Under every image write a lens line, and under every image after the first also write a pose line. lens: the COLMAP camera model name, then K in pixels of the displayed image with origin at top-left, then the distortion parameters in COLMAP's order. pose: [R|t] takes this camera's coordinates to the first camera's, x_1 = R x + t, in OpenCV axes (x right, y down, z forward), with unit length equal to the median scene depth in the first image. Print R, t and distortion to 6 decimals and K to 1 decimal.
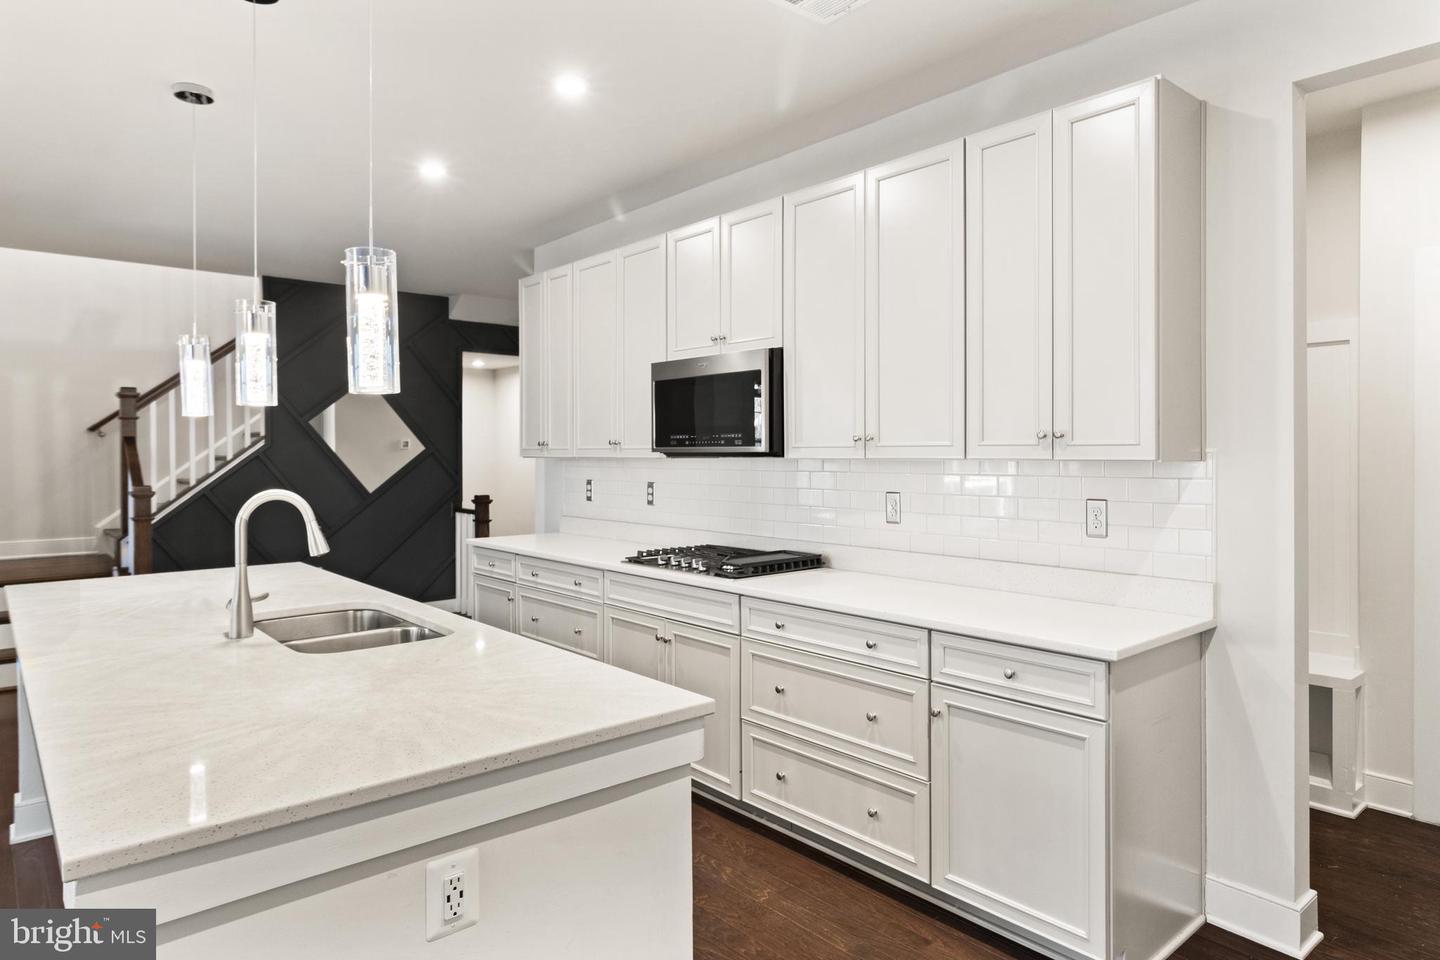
lens RADIAL K [[870.7, 0, 720.0], [0, 870.7, 450.9], [0, 0, 1]] dist [0.003465, -0.000968]
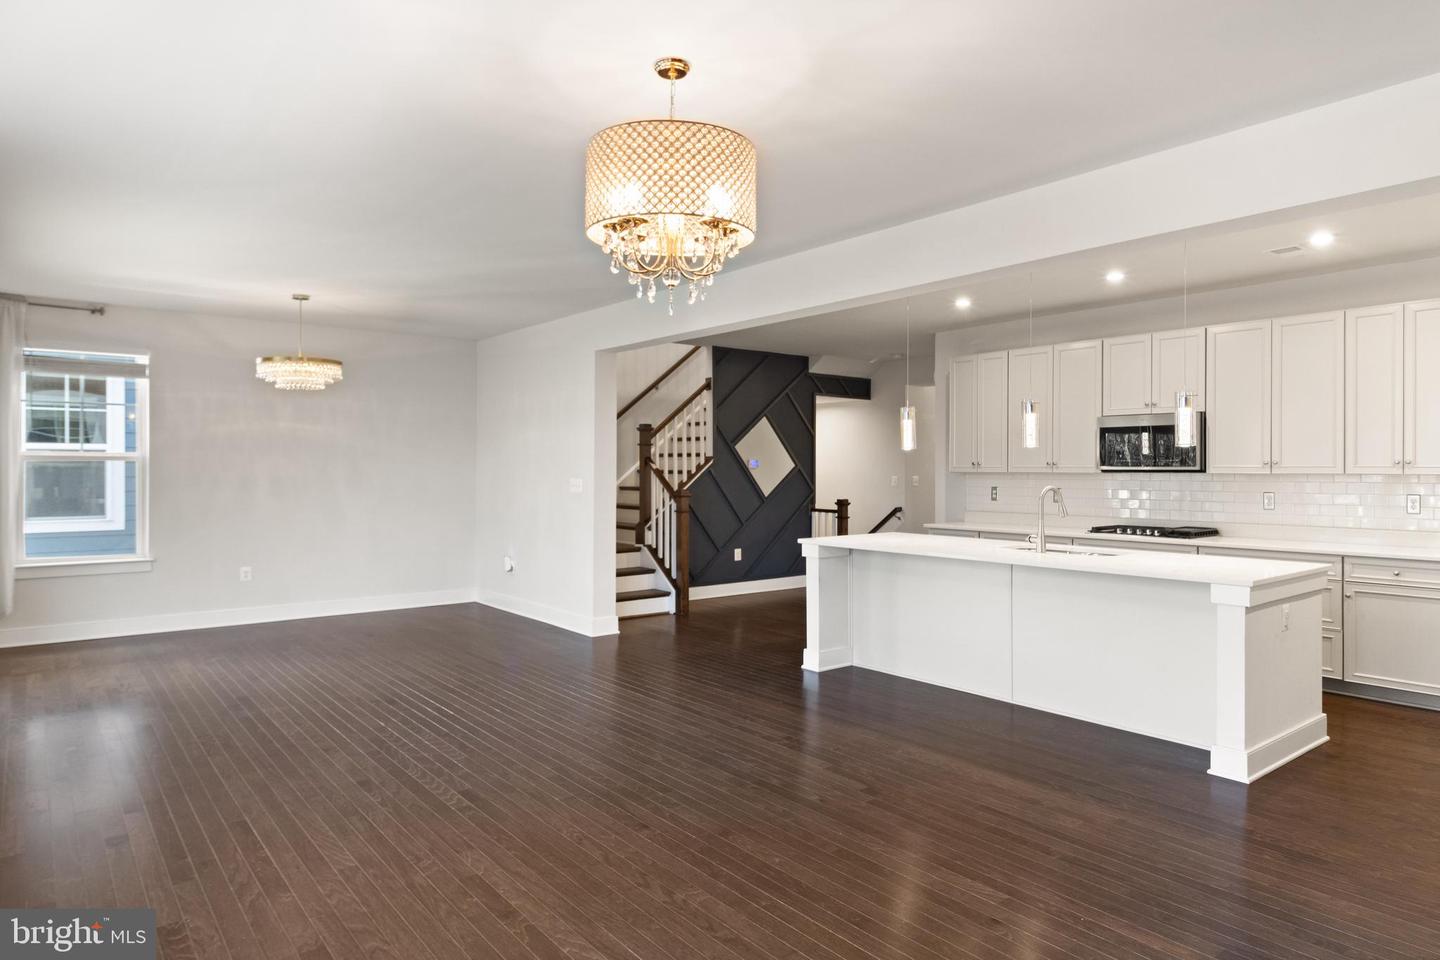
lens RADIAL K [[866.3, 0, 712.0], [0, 866.3, 463.7], [0, 0, 1]] dist [-0.004573, -0.002508]
pose [[0.999006, 0.003986, -0.044396, -0.755296], [-0.004170, 0.999983, -0.004061, 0.000261], [0.044379, 0.004242, 0.999006, -0.720999]]
